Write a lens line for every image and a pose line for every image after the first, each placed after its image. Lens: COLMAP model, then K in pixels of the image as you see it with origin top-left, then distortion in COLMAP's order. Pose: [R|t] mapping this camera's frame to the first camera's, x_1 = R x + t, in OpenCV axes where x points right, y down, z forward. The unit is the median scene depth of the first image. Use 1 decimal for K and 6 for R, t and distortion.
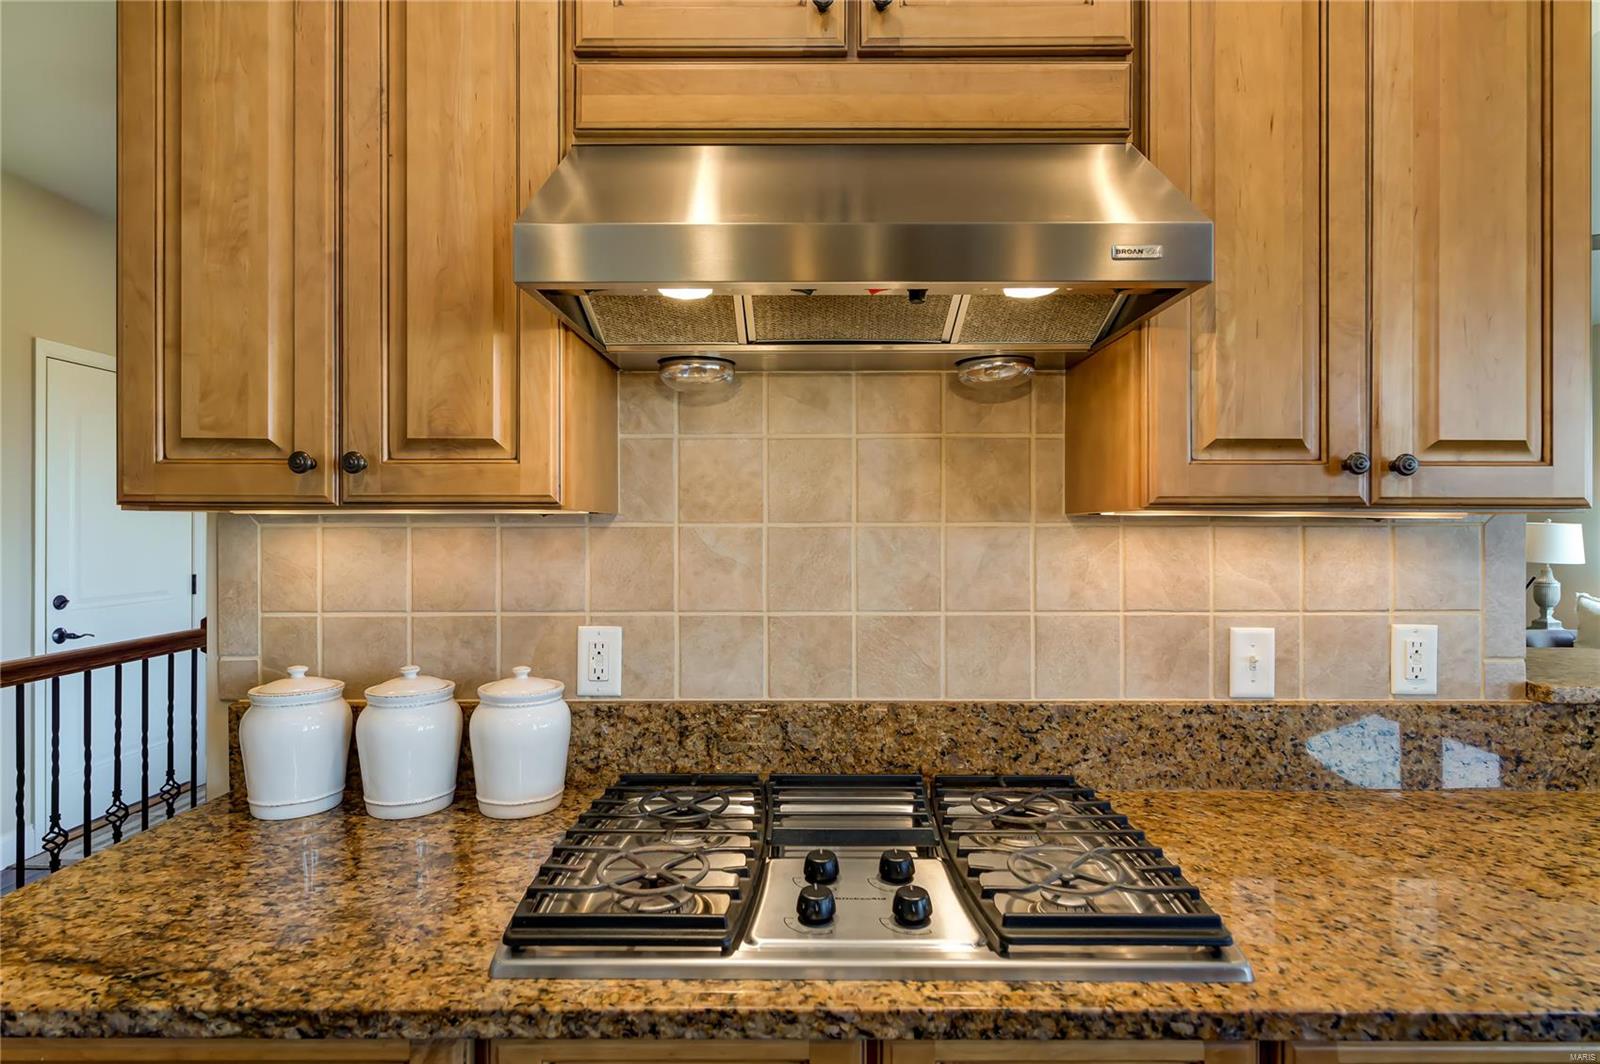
lens RADIAL K [[865.1, 0, 787.8], [0, 865.1, 540.0], [0, 0, 1]] dist [0.007926, -0.001383]
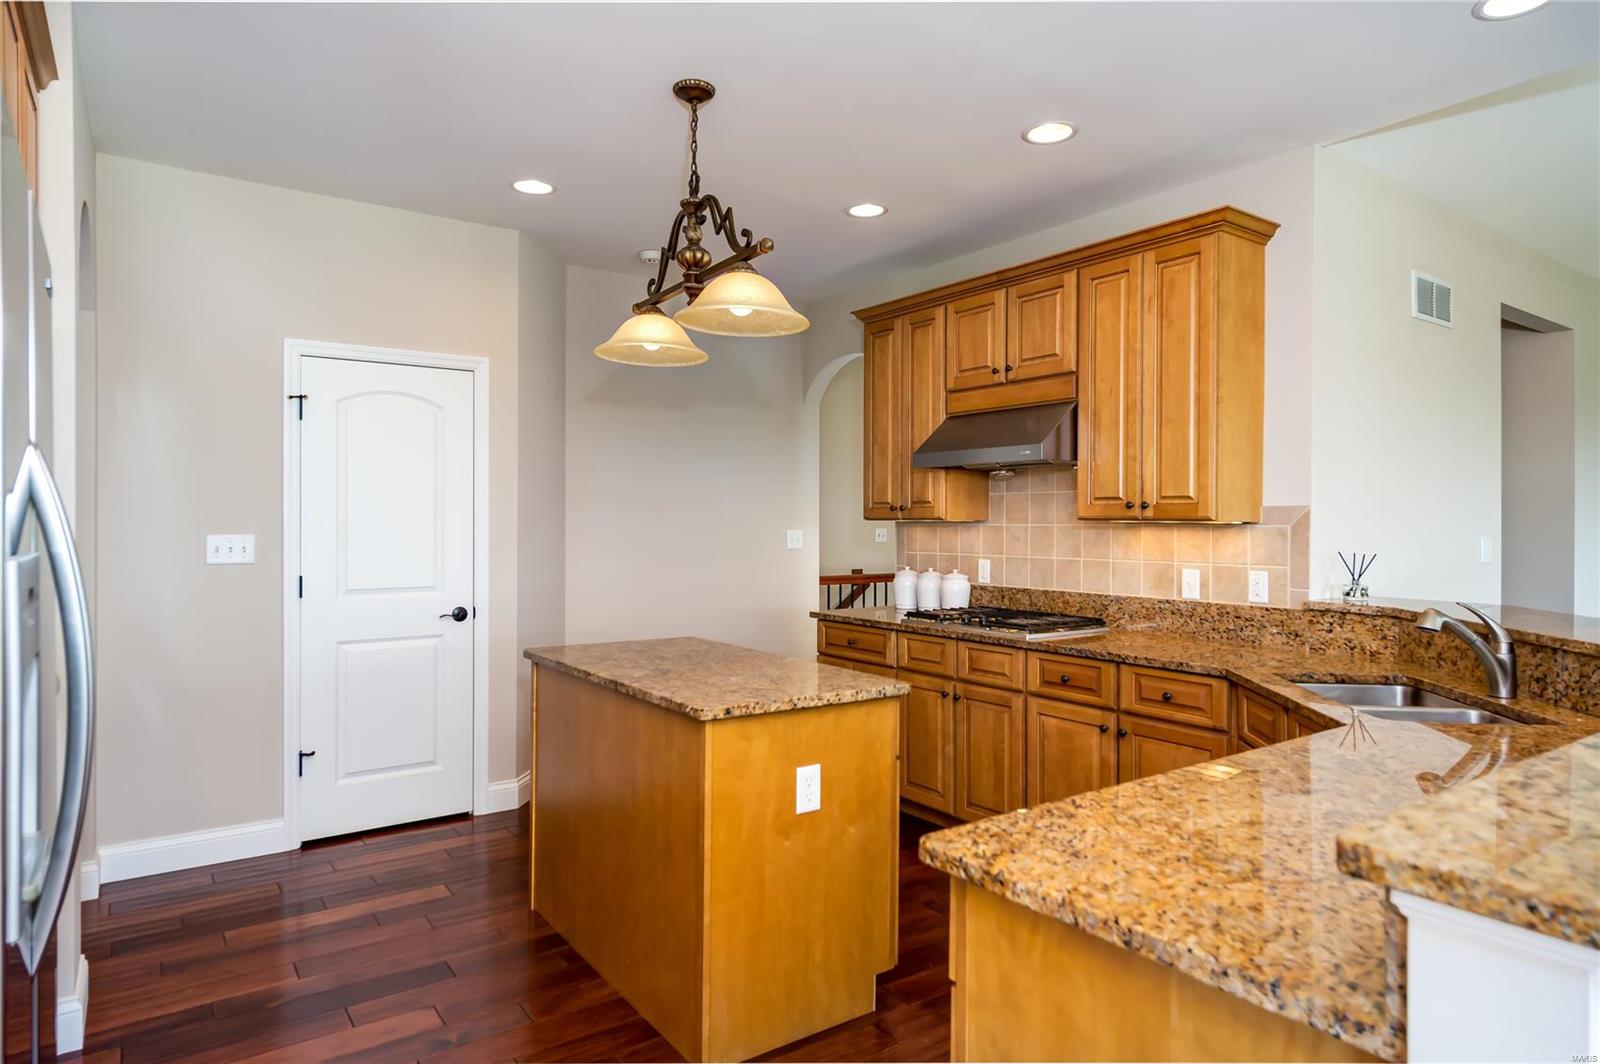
lens RADIAL K [[928.3, 0, 794.8], [0, 928.3, 524.1], [0, 0, 1]] dist [-0.002067, 0.001401]
pose [[0.578015, 0.002371, -0.816023, 2.004758], [-0.018860, 0.999767, -0.010454, 0.024760], [0.815808, 0.021432, 0.577925, -1.363614]]
